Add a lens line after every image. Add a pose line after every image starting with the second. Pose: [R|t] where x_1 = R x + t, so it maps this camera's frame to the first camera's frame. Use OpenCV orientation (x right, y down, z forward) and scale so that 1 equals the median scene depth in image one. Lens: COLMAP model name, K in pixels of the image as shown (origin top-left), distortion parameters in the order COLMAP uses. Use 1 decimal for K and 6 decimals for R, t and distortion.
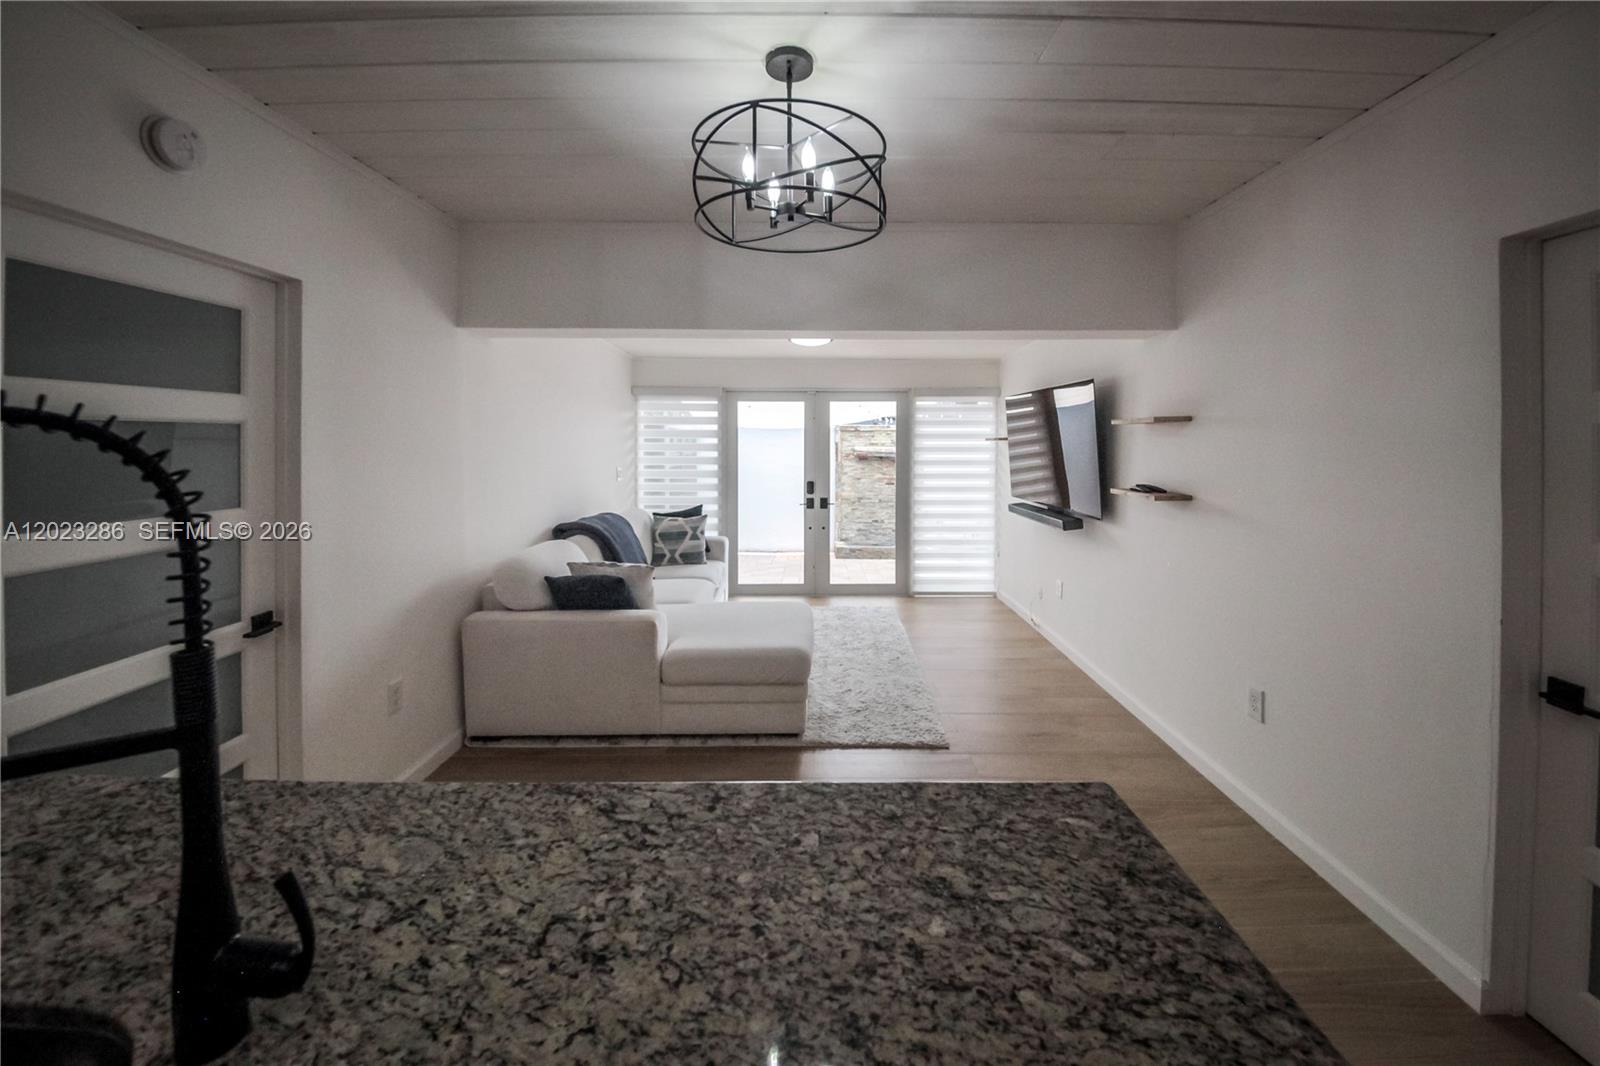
lens RADIAL K [[678.6, 0, 807.4], [0, 678.6, 441.5], [0, 0, 1]] dist [0.002277, -0.021936]
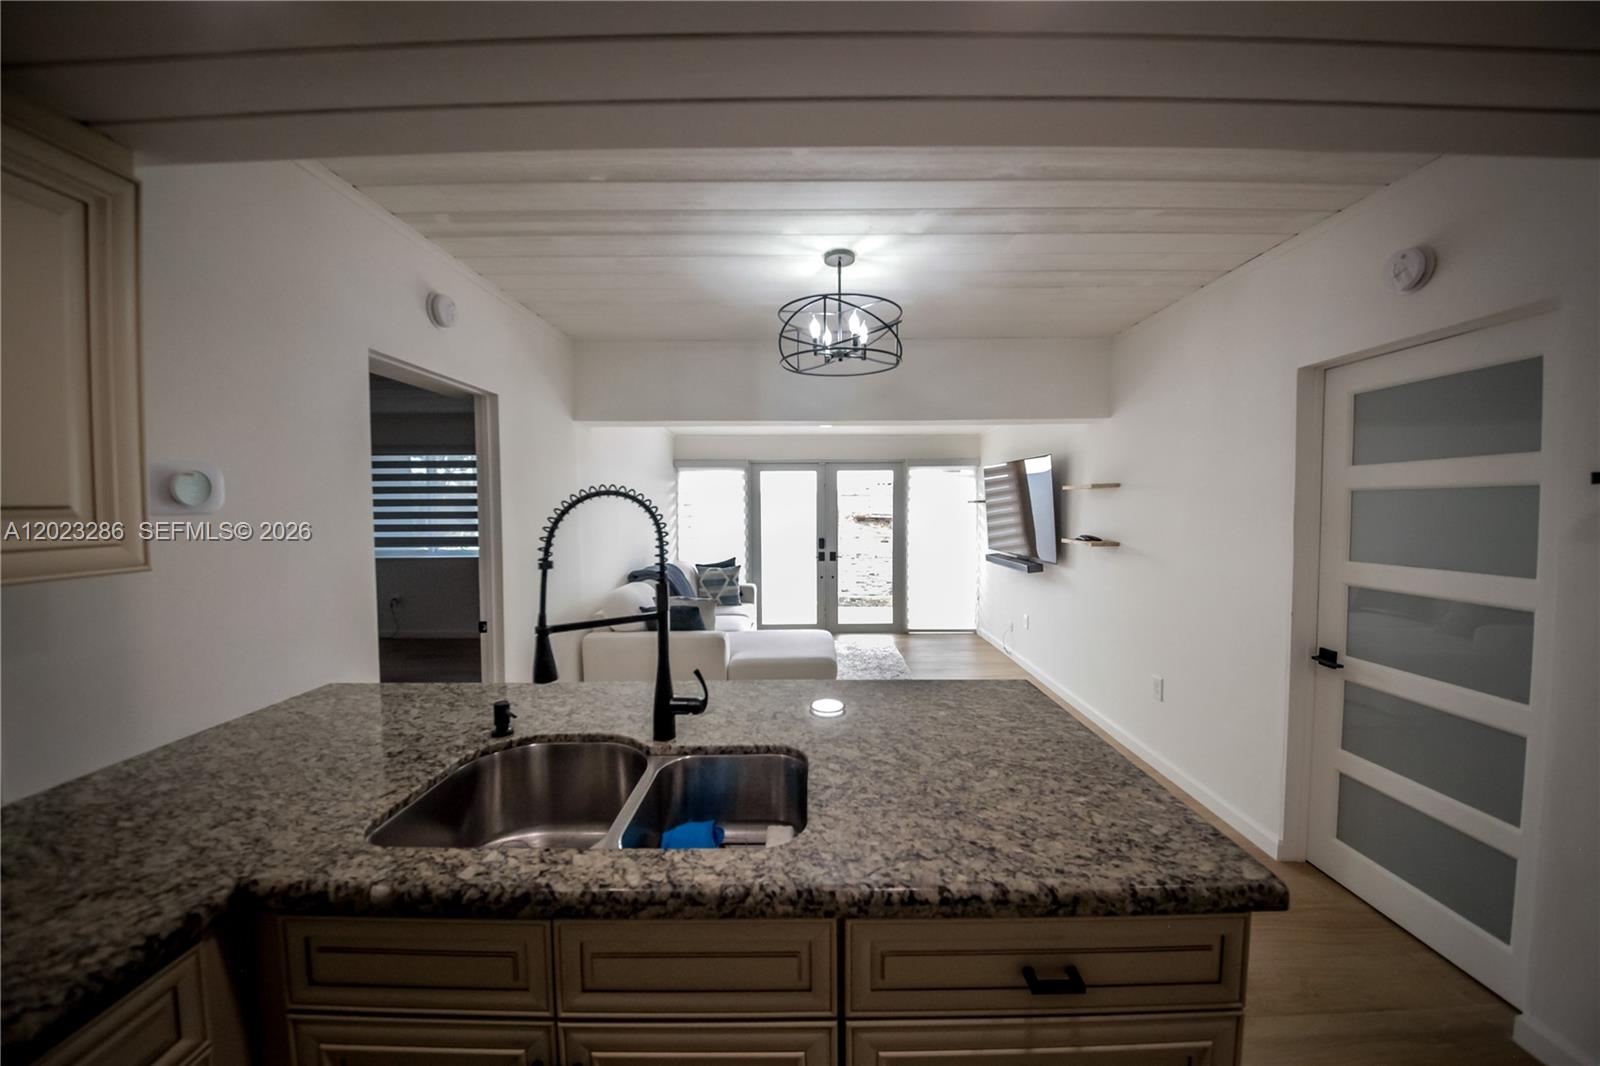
lens RADIAL K [[648.6, 0, 800.0], [0, 648.6, 533.0], [0, 0, 1]] dist [-0.001293, -0.021769]
pose [[0.999973, -0.007287, 0.000847, -0.042698], [0.007245, 0.999080, 0.042276, 0.001096], [-0.001154, -0.042269, 0.999106, -0.173700]]
